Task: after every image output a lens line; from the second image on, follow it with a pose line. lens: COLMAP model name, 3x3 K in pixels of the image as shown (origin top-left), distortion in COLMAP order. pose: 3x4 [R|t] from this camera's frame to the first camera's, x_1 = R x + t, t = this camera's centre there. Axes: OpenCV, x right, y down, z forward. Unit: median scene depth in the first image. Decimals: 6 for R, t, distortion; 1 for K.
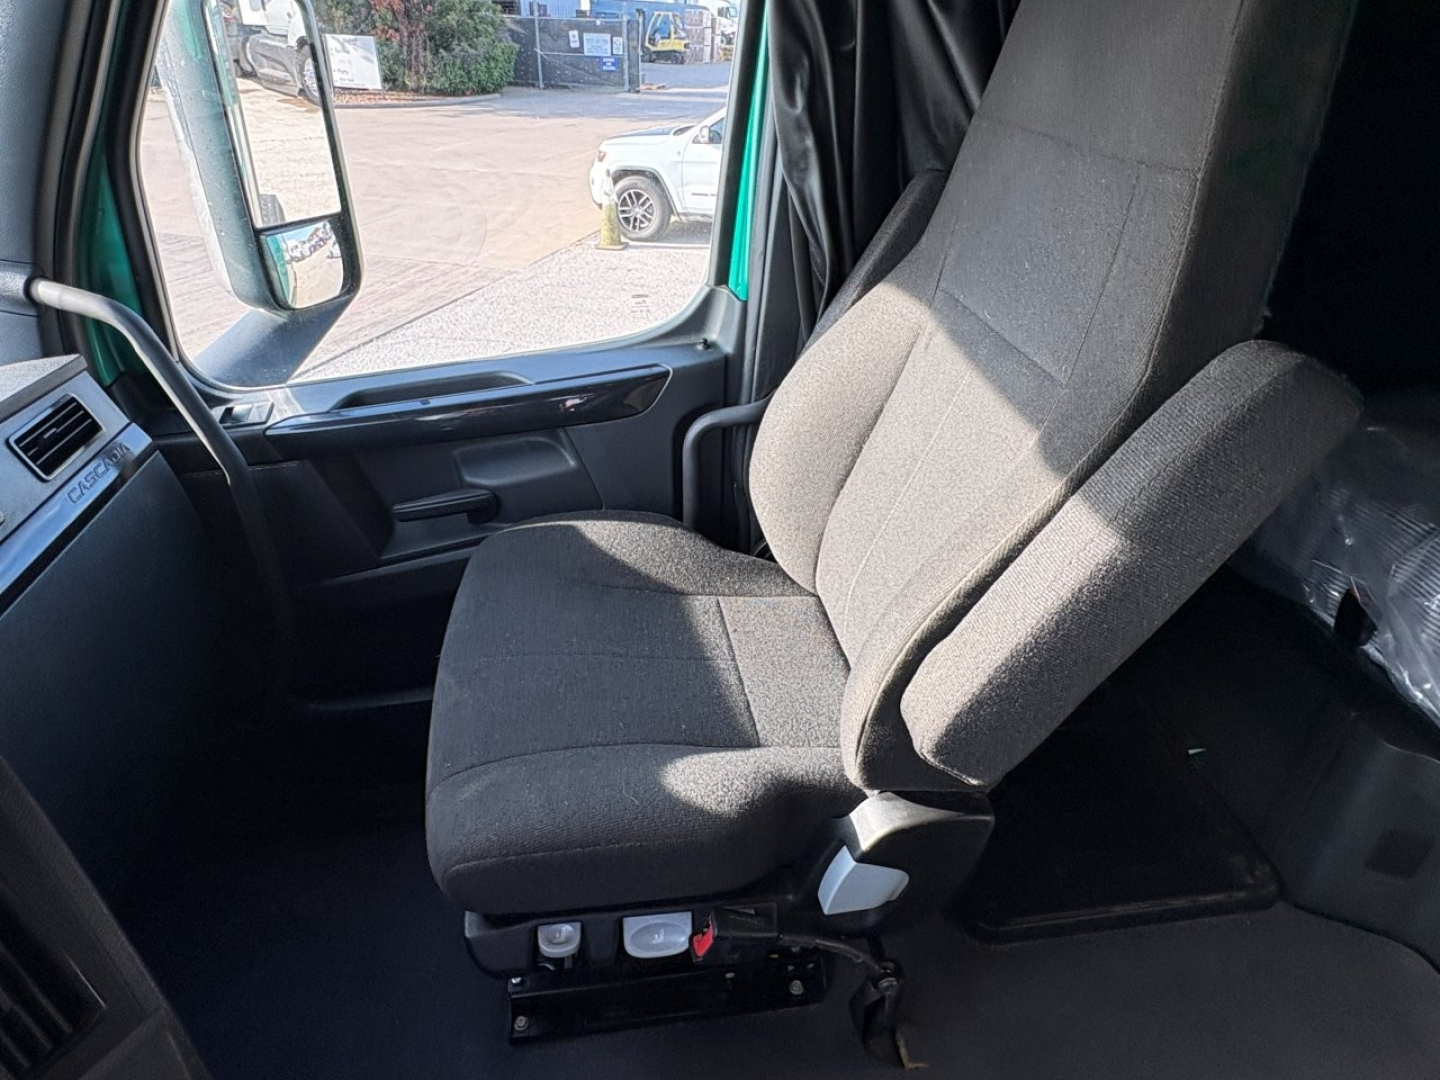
lens RADIAL K [[856.0, 0, 720.0], [0, 856.0, 540.0], [0, 0, 1]] dist [0.008940, 0.001968]
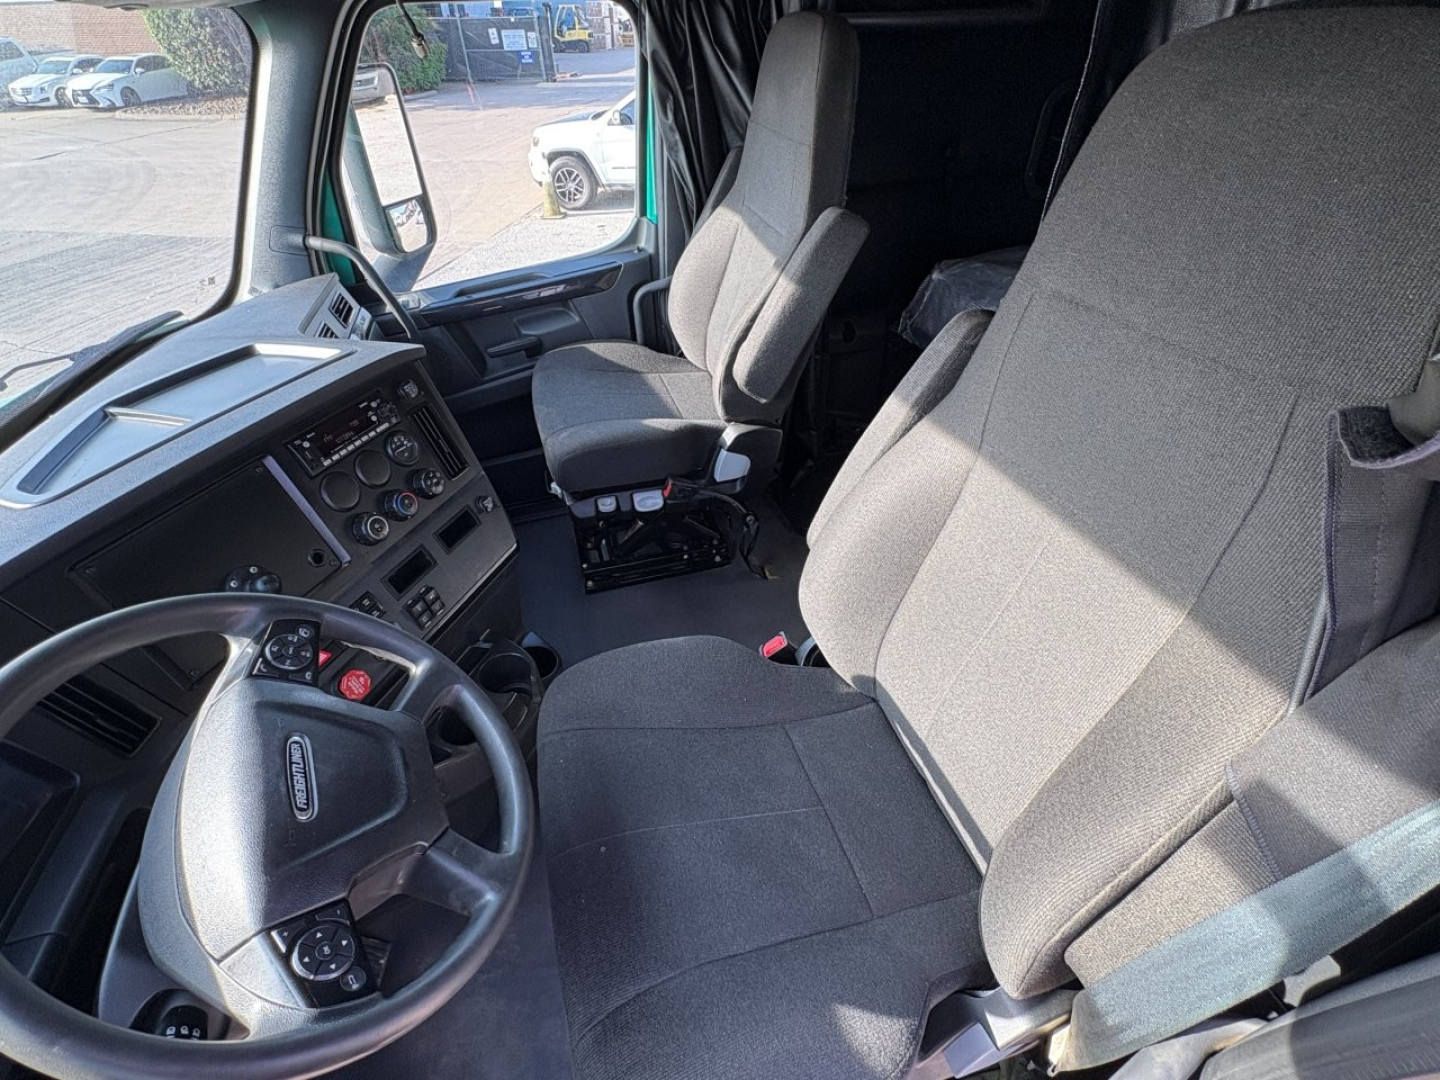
lens RADIAL K [[696.8, 0, 720.0], [0, 696.8, 540.0], [0, 0, 1]] dist [0.014008, -0.000077]
pose [[0.991776, -0.111622, 0.062616, -0.000988], [0.104020, 0.988047, 0.113768, 0.039283], [-0.074567, -0.106319, 0.991532, -0.097873]]
